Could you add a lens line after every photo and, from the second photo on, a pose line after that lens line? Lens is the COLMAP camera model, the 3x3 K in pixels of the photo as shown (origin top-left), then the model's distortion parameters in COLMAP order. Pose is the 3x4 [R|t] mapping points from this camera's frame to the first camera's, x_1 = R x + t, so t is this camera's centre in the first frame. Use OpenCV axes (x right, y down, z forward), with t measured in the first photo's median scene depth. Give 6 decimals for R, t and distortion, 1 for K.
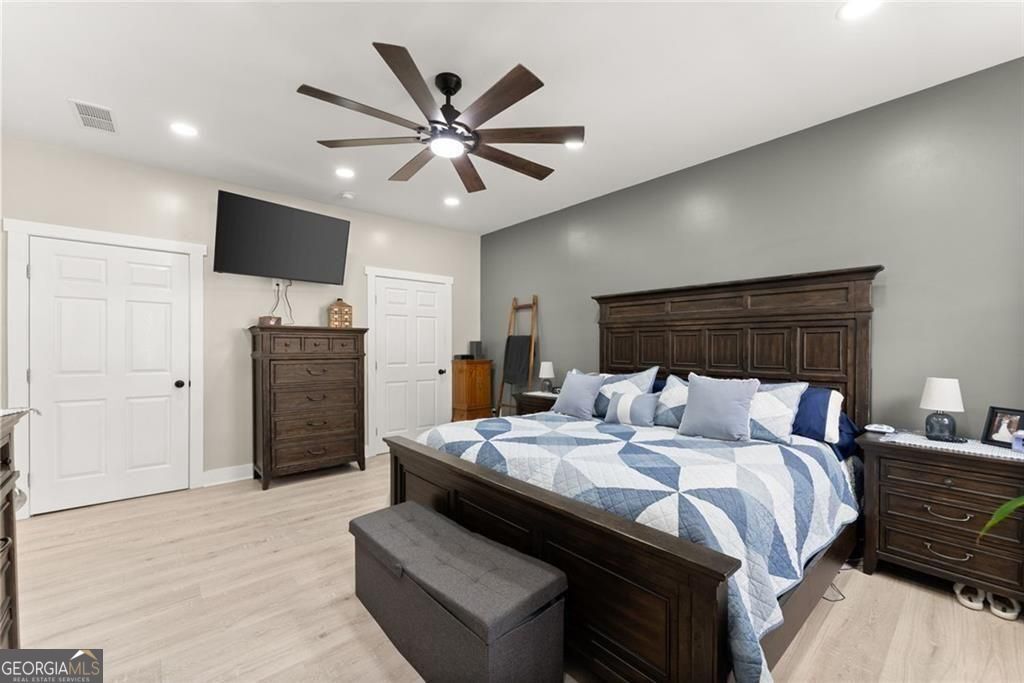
lens RADIAL K [[418.6, 0, 504.1], [0, 418.6, 346.8], [0, 0, 1]] dist [0.001644, 0.000127]
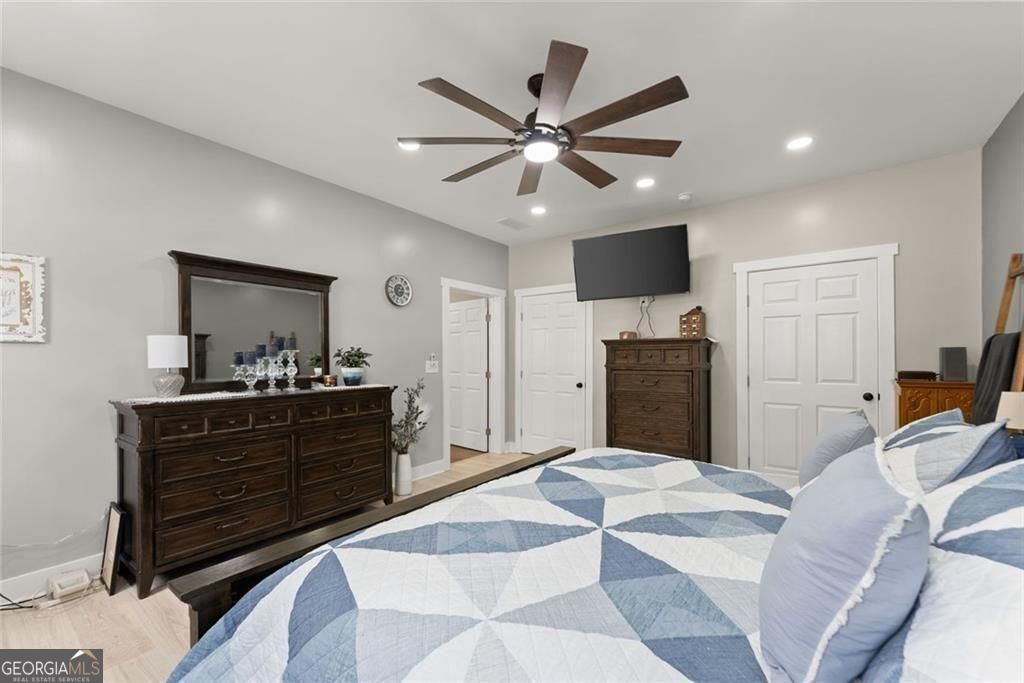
lens RADIAL K [[417.6, 0, 511.6], [0, 417.6, 355.8], [0, 0, 1]] dist [0.001131, 0.000105]
pose [[0.217567, -0.005063, -0.976032, 0.474976], [0.005644, 0.999976, -0.003929, -0.003883], [0.976029, -0.004653, 0.217590, 0.436556]]
